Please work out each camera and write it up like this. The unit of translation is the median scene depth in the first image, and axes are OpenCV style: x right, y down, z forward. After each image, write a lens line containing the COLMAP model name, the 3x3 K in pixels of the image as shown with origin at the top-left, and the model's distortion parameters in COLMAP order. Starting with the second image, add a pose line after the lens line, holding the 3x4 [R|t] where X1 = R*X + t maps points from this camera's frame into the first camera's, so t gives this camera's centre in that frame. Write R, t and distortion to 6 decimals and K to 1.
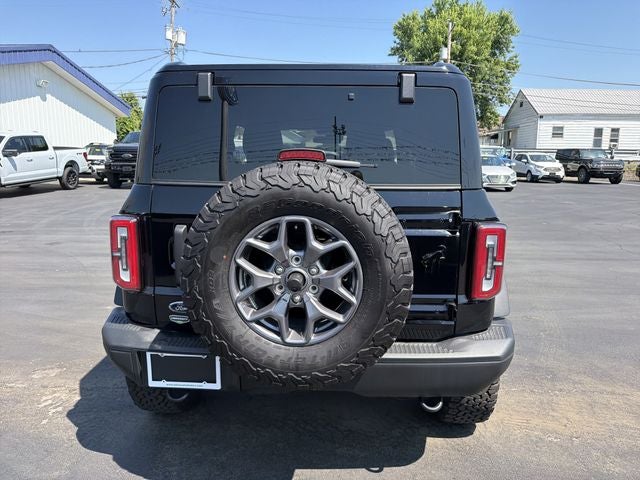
lens RADIAL K [[453.2, 0, 324.3], [0, 453.2, 237.4], [0, 0, 1]] dist [0.048108, -0.066717]
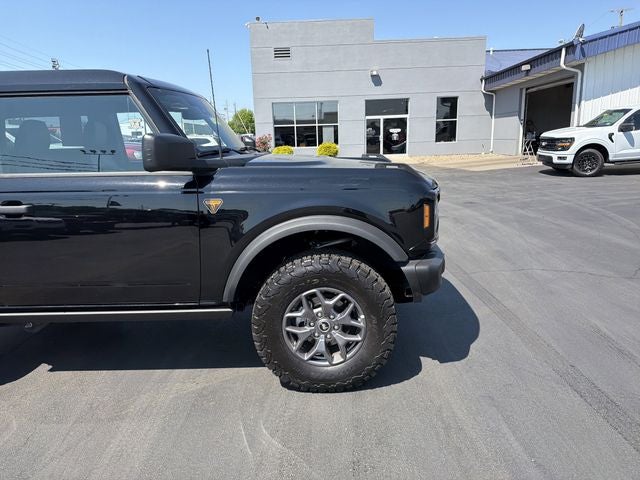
lens RADIAL K [[453.2, 0, 324.3], [0, 453.2, 237.4], [0, 0, 1]] dist [0.048108, -0.066717]
pose [[0.016877, 0.201131, -0.979419, 0.252687], [-0.143408, 0.969917, 0.196708, -0.060497], [0.989520, 0.137137, 0.045213, 0.373311]]
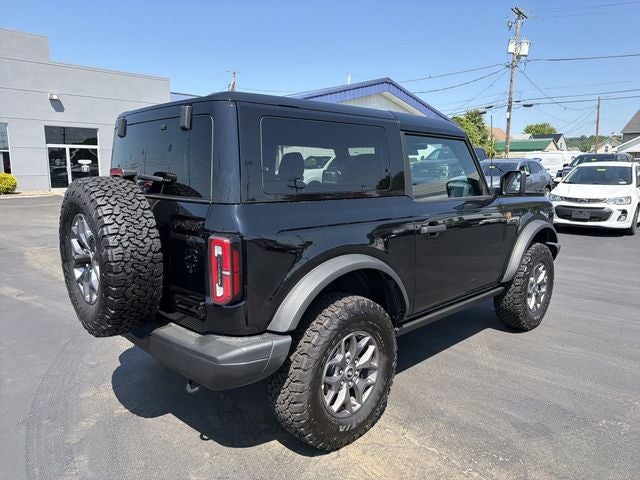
lens RADIAL K [[453.2, 0, 324.3], [0, 453.2, 237.4], [0, 0, 1]] dist [0.048108, -0.066717]
pose [[0.729341, 0.095026, -0.677519, 0.178987], [-0.114322, 0.993311, 0.016252, -0.009866], [0.674531, 0.065602, 0.735326, 0.050691]]
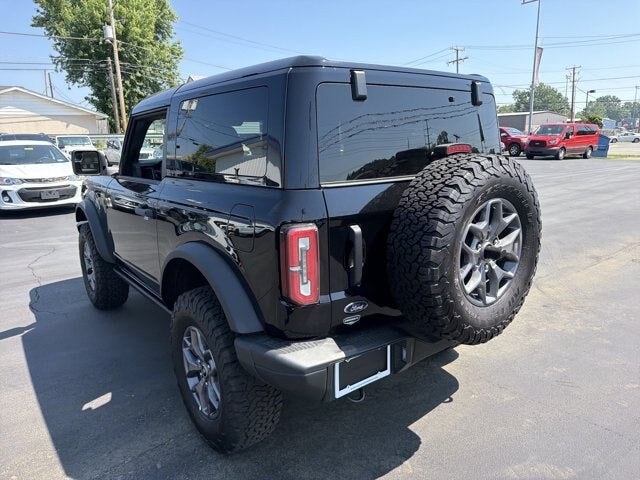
lens RADIAL K [[453.2, 0, 324.3], [0, 453.2, 237.4], [0, 0, 1]] dist [0.048108, -0.066717]
pose [[0.756903, -0.164763, 0.632416, -0.142197], [0.144312, 0.985948, 0.084149, -0.013432], [-0.637394, 0.027573, 0.770044, 0.040639]]
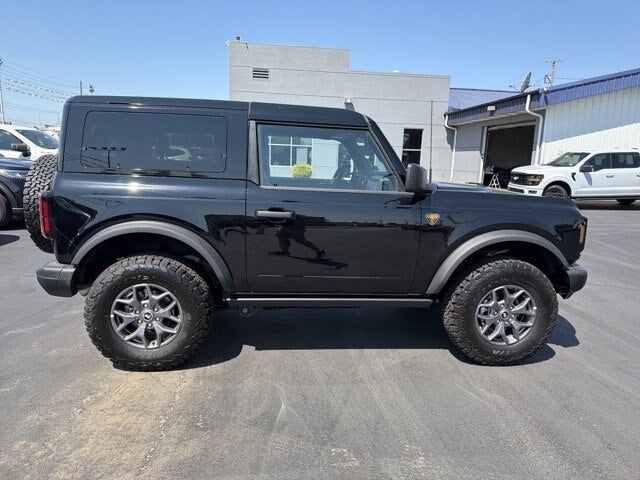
lens RADIAL K [[448.8, 0, 321.1], [0, 448.8, 245.8], [0, 0, 1]] dist [0.061058, -0.103357]
pose [[0.135882, 0.182137, -0.973839, 0.296004], [-0.205781, 0.966707, 0.152090, -0.040793], [0.969118, 0.179731, 0.168838, 0.240018]]
